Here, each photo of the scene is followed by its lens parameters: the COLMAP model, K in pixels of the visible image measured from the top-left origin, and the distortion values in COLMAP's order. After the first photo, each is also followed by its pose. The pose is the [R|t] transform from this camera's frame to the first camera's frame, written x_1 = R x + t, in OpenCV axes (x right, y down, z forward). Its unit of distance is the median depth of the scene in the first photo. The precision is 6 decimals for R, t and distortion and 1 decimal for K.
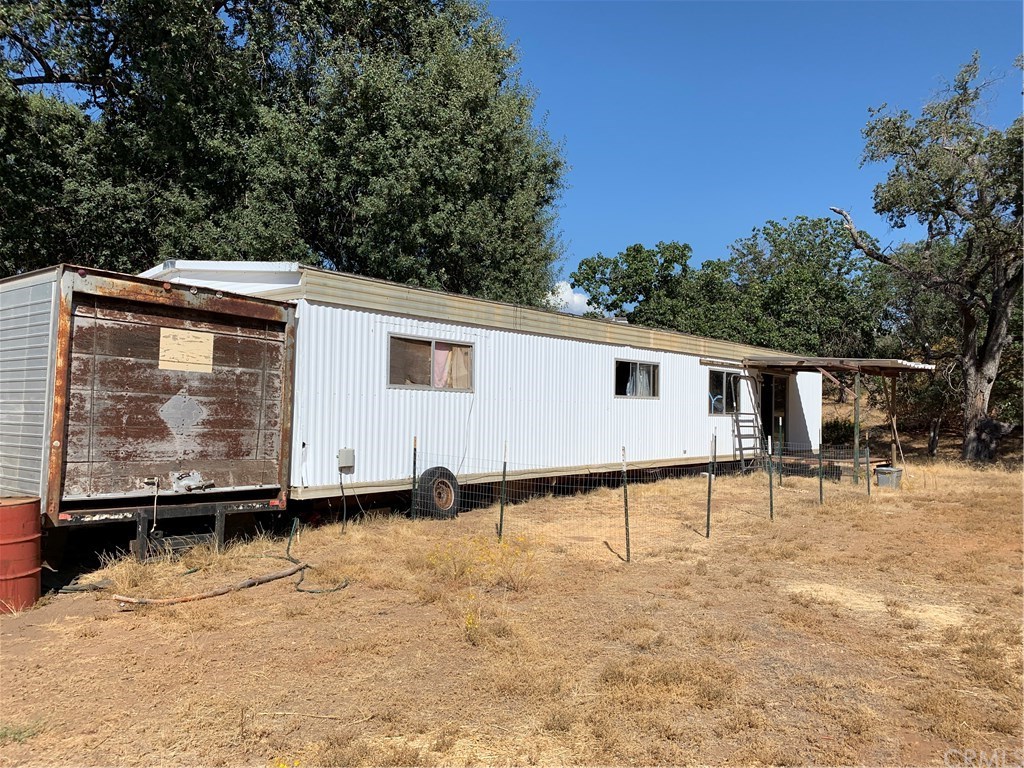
lens RADIAL K [[779.1, 0, 514.9], [0, 779.1, 385.7], [0, 0, 1]] dist [0.011724, -0.011381]
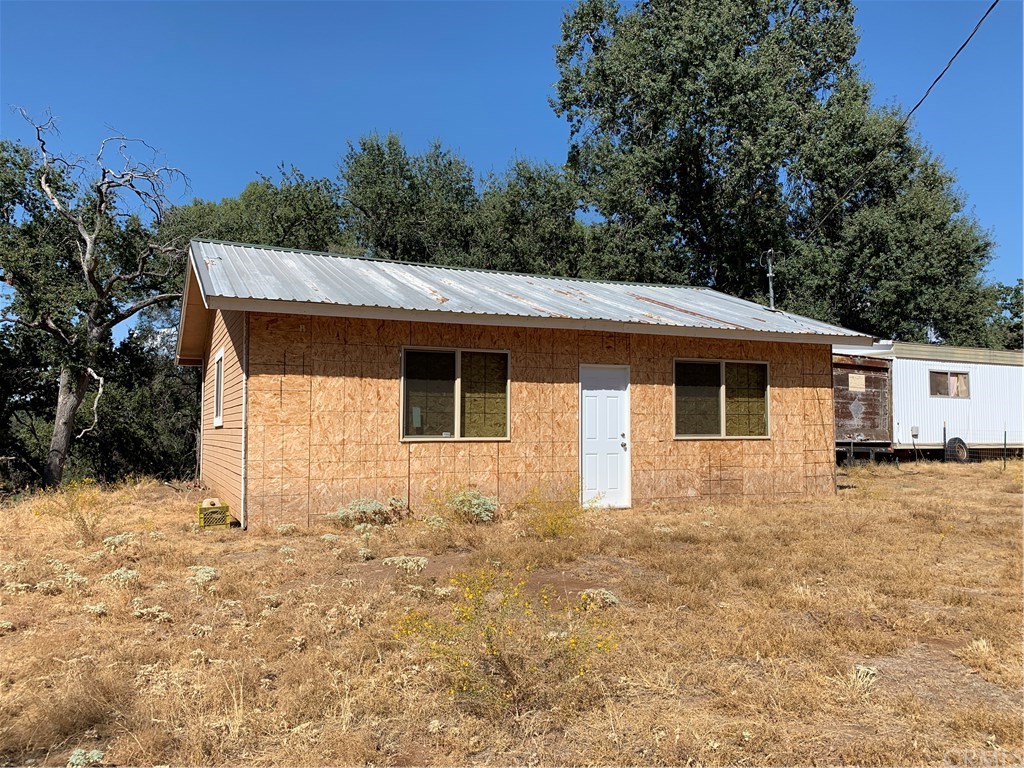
lens RADIAL K [[779.1, 0, 506.0], [0, 779.1, 378.4], [0, 0, 1]] dist [0.011724, -0.011381]
pose [[0.910323, -0.045680, -0.411370, -0.329324], [0.027644, 0.998382, -0.049691, 0.025135], [0.412974, 0.033863, 0.910113, -1.291012]]
